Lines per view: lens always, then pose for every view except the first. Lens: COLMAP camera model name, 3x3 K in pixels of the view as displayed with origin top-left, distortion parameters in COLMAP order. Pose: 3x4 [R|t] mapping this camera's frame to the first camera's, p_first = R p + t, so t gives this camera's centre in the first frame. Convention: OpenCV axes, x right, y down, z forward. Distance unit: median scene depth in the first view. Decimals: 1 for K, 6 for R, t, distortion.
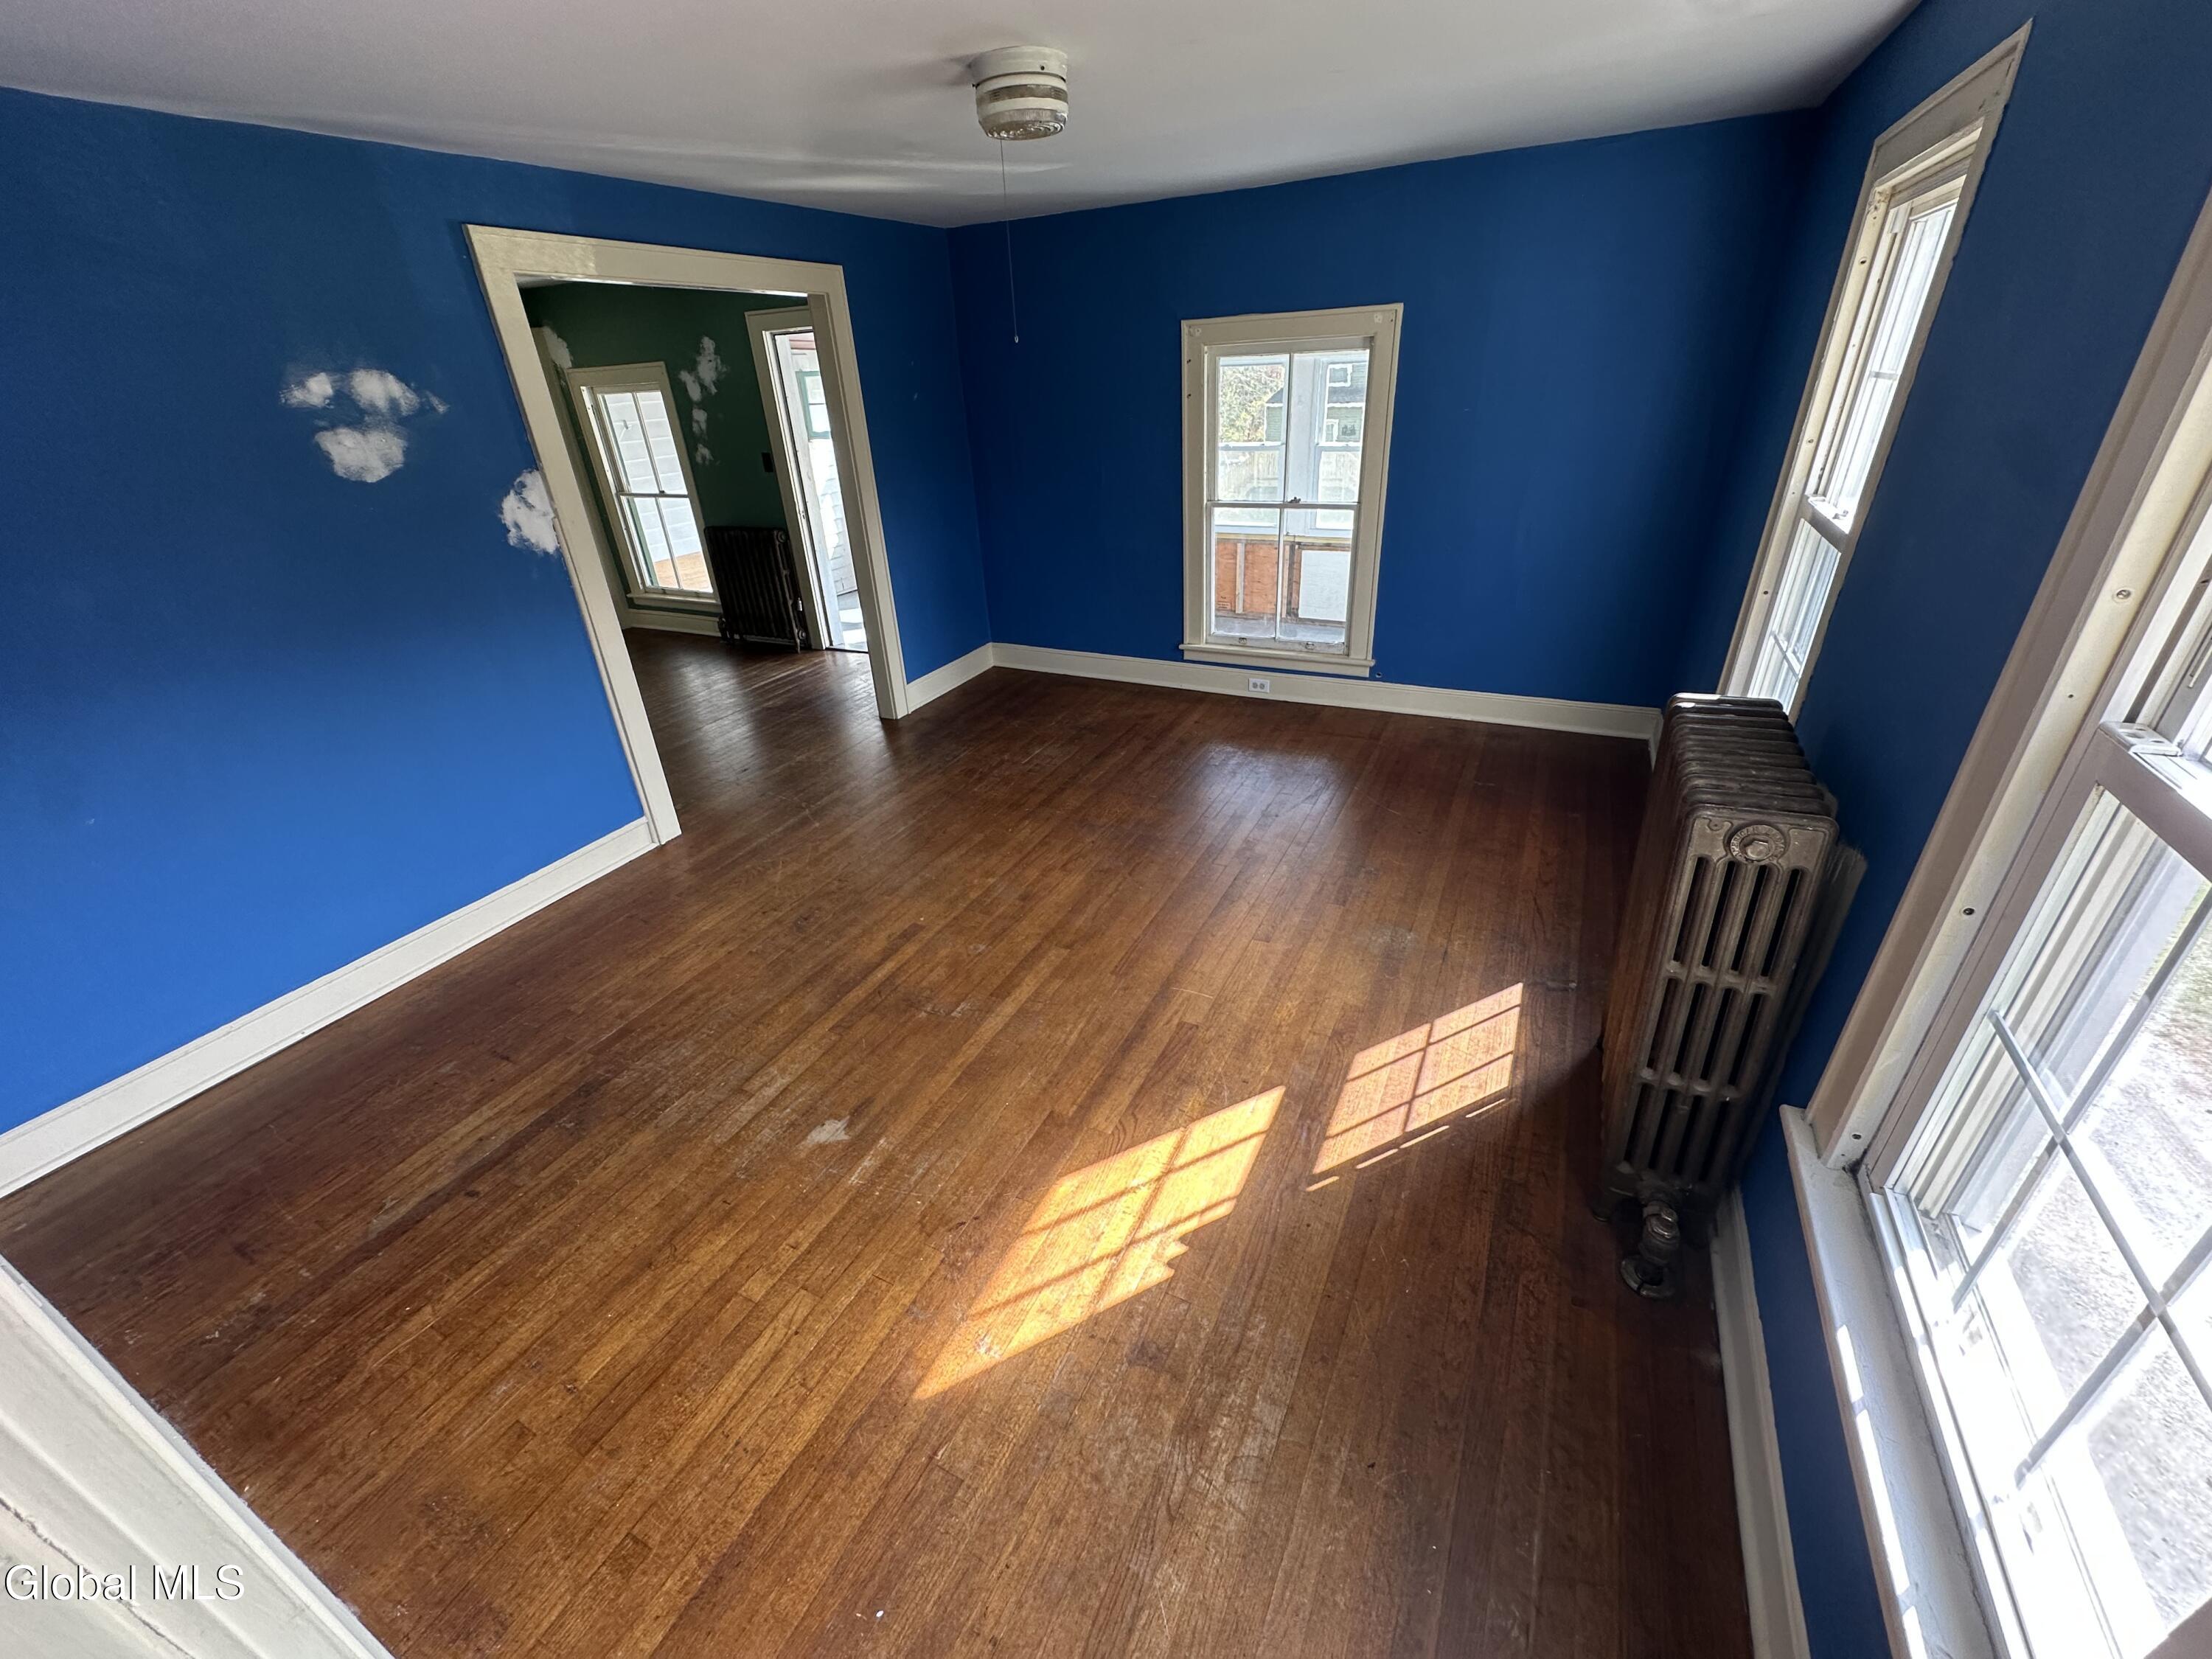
lens RADIAL K [[885.4, 0, 1101.5], [0, 885.4, 835.2], [0, 0, 1]] dist [-0.003418, -0.000199]
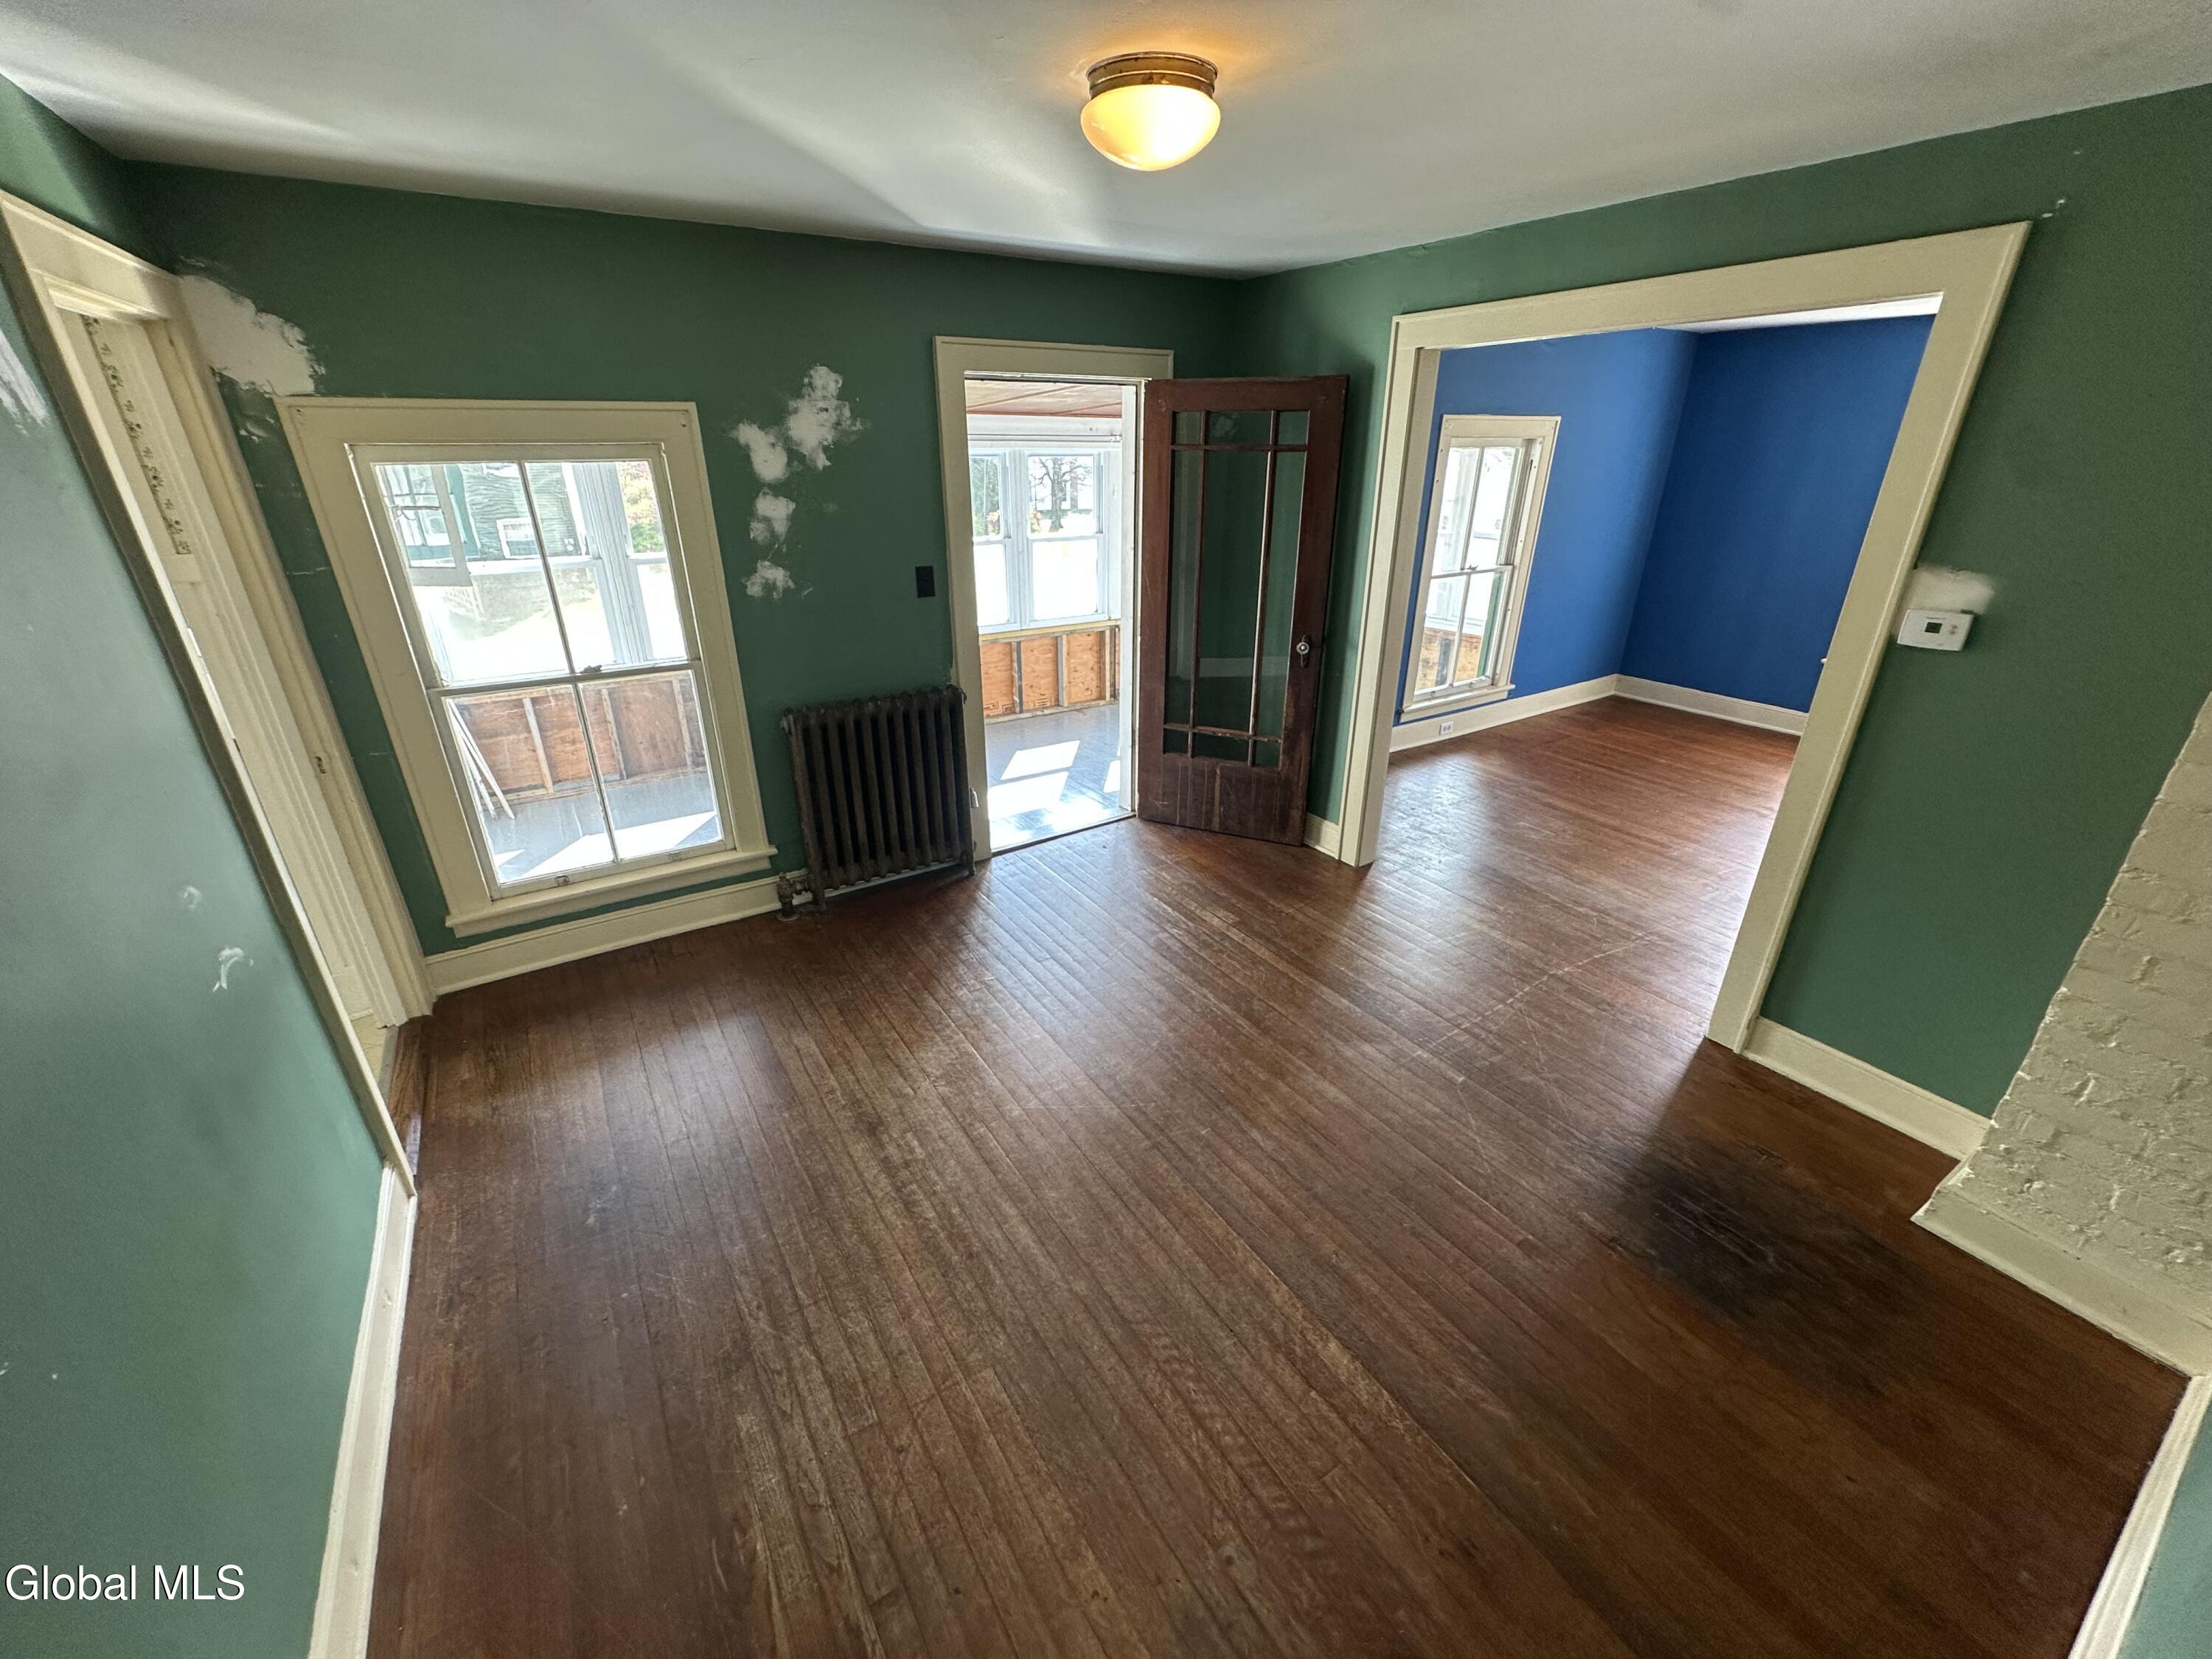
lens RADIAL K [[885.4, 0, 1086.5], [0, 885.4, 827.3], [0, 0, 1]] dist [-0.003418, -0.000199]
pose [[0.510964, -0.293867, 0.807810, -0.843214], [0.389148, 0.917015, 0.087447, -0.276438], [-0.766472, 0.269676, 0.582920, 0.607237]]
